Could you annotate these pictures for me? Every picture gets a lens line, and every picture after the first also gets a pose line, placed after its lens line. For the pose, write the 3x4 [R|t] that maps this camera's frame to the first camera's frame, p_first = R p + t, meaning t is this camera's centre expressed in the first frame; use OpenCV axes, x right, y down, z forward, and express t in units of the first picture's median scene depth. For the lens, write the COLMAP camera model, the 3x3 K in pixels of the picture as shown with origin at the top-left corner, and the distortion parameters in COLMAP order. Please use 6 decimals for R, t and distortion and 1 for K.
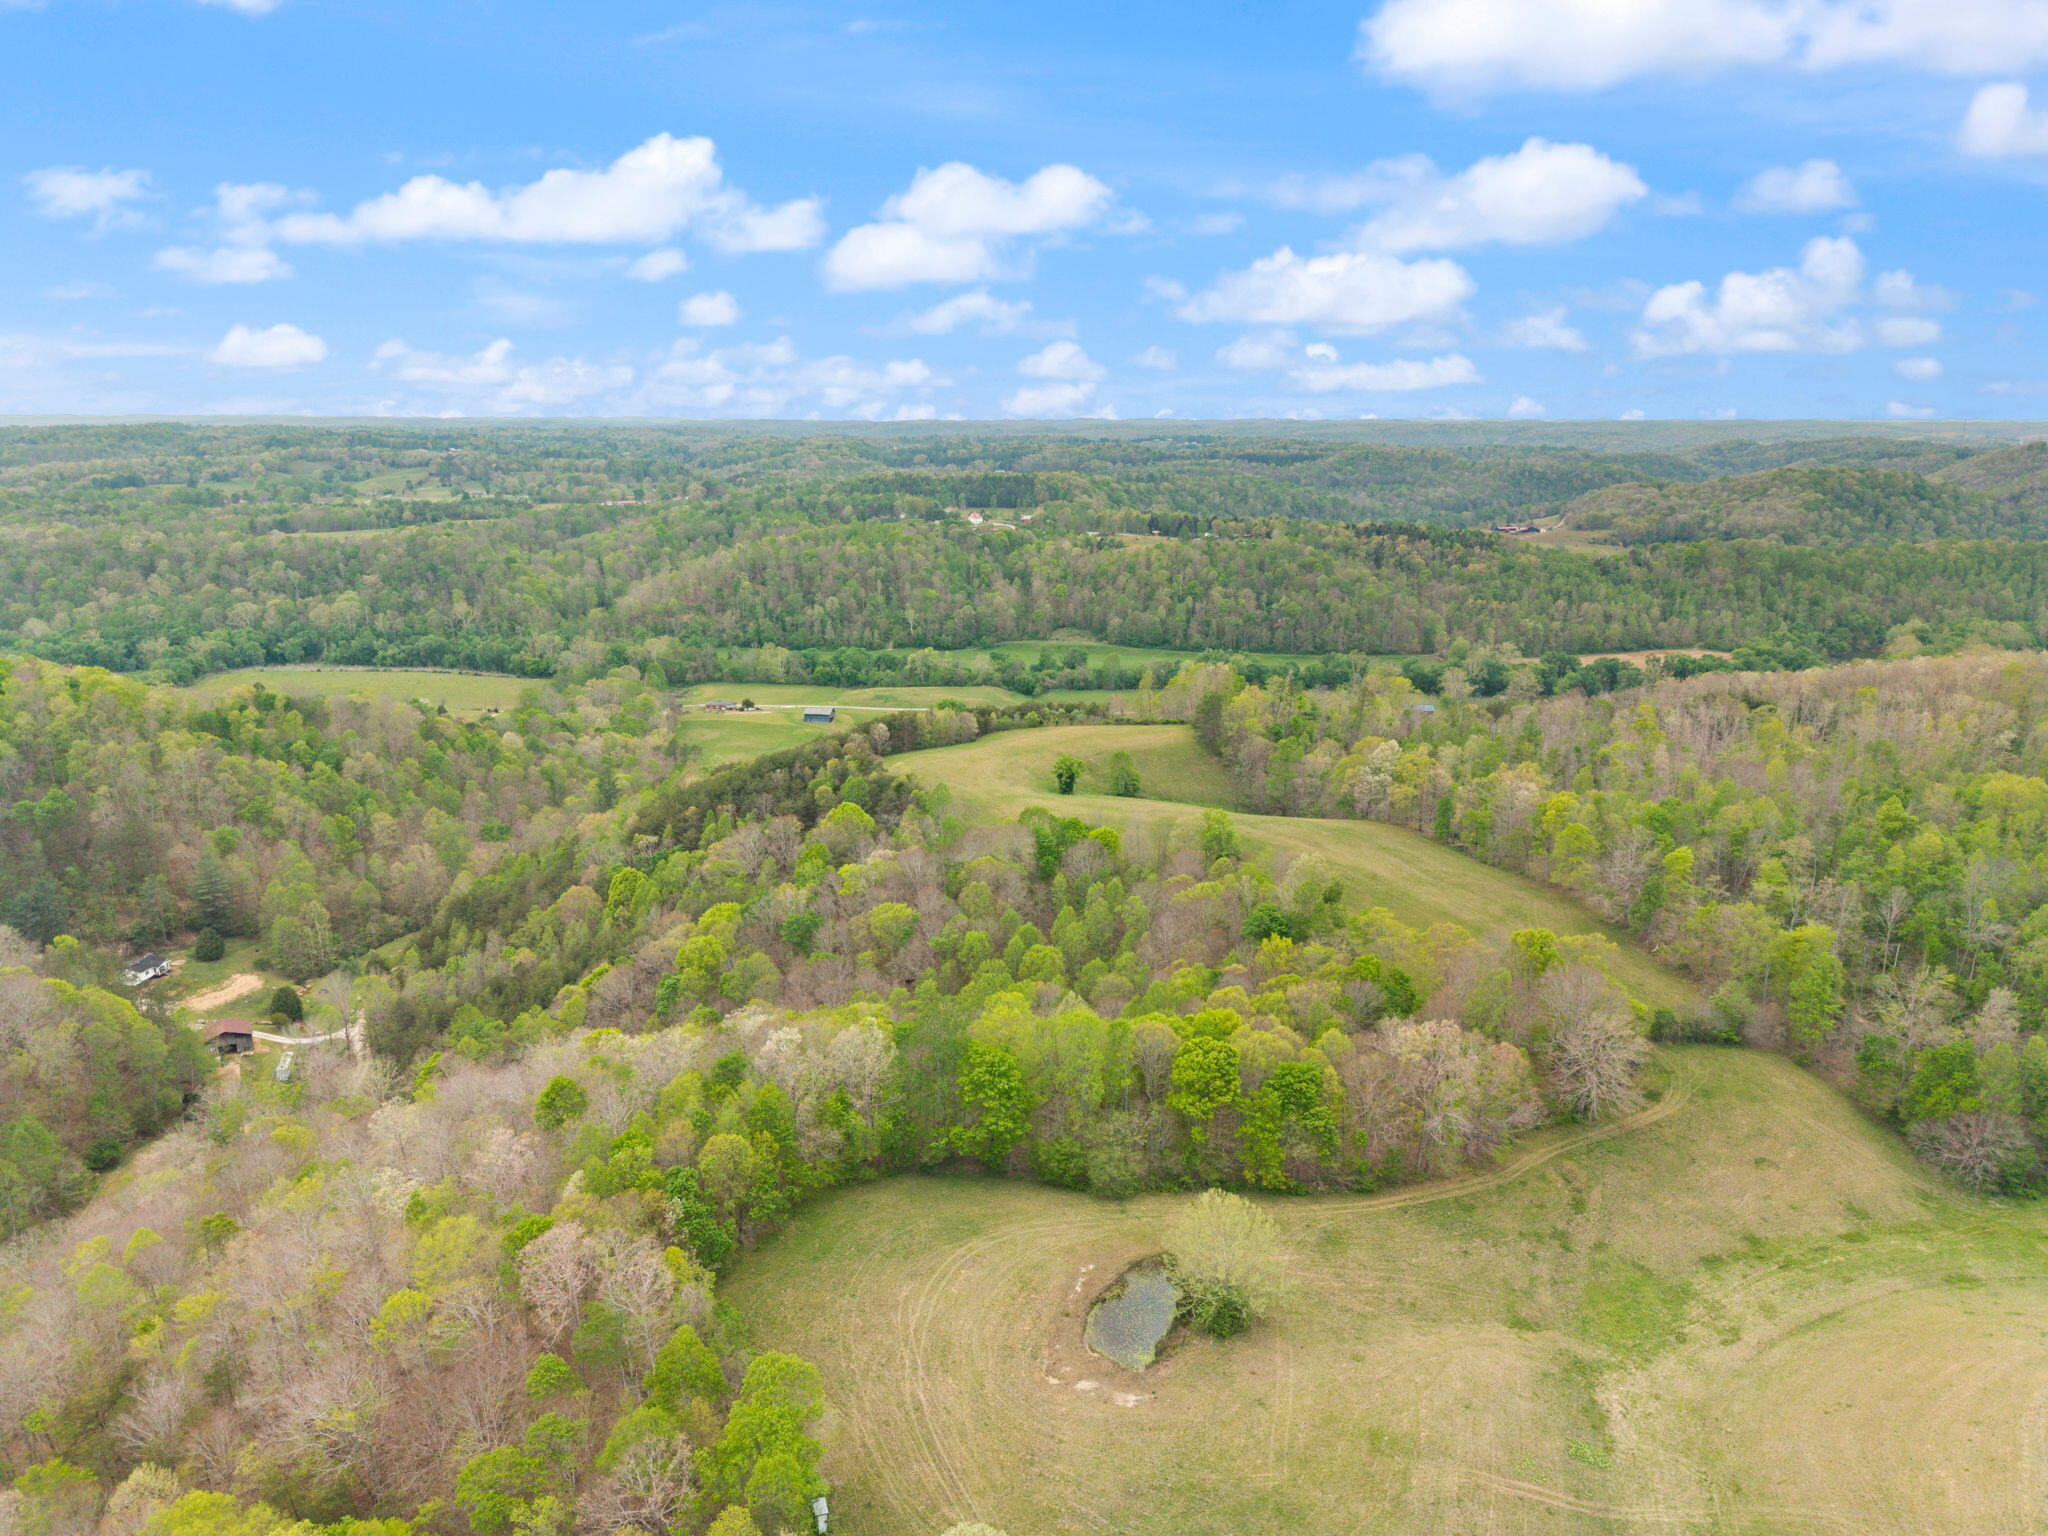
lens RADIAL K [[14585.6, 0, 1019.9], [0, 14585.6, 767.2], [0, 0, 1]] dist [-0.163529, 0.000000]
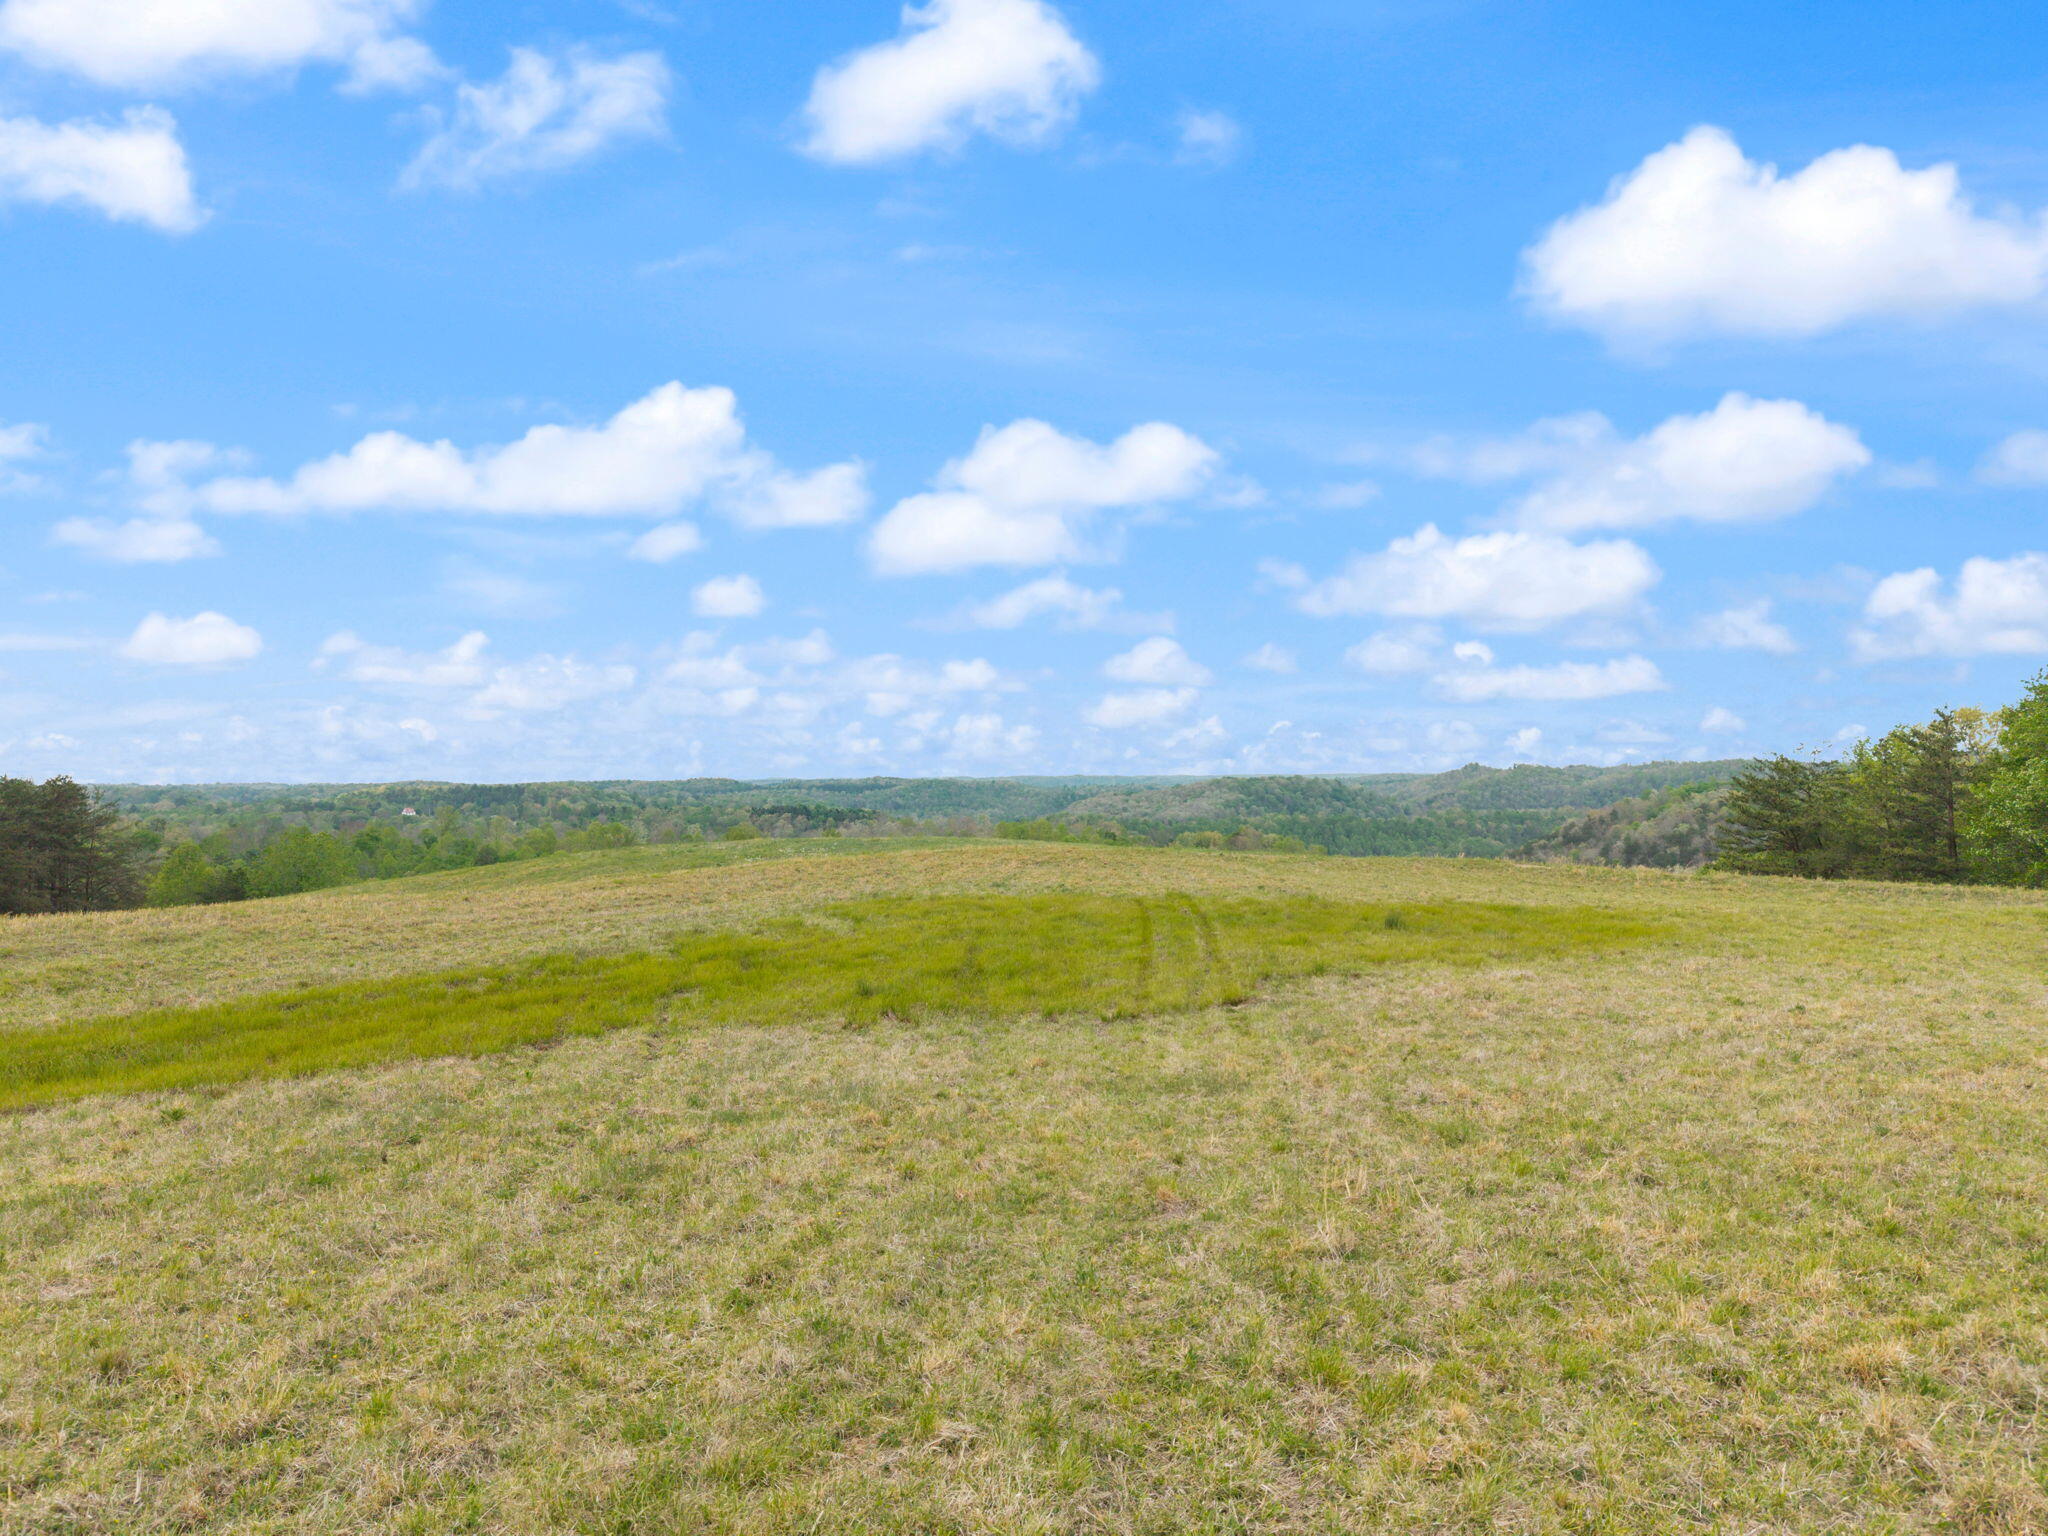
lens RADIAL K [[14585.6, 0, 1019.8], [0, 14585.6, 770.3], [0, 0, 1]] dist [-0.163529, 0.000000]
pose [[0.999985, 0.004940, -0.002173, -0.003032], [-0.004979, 0.999820, -0.018316, -0.006655], [0.002082, 0.018327, 0.999830, 0.178931]]
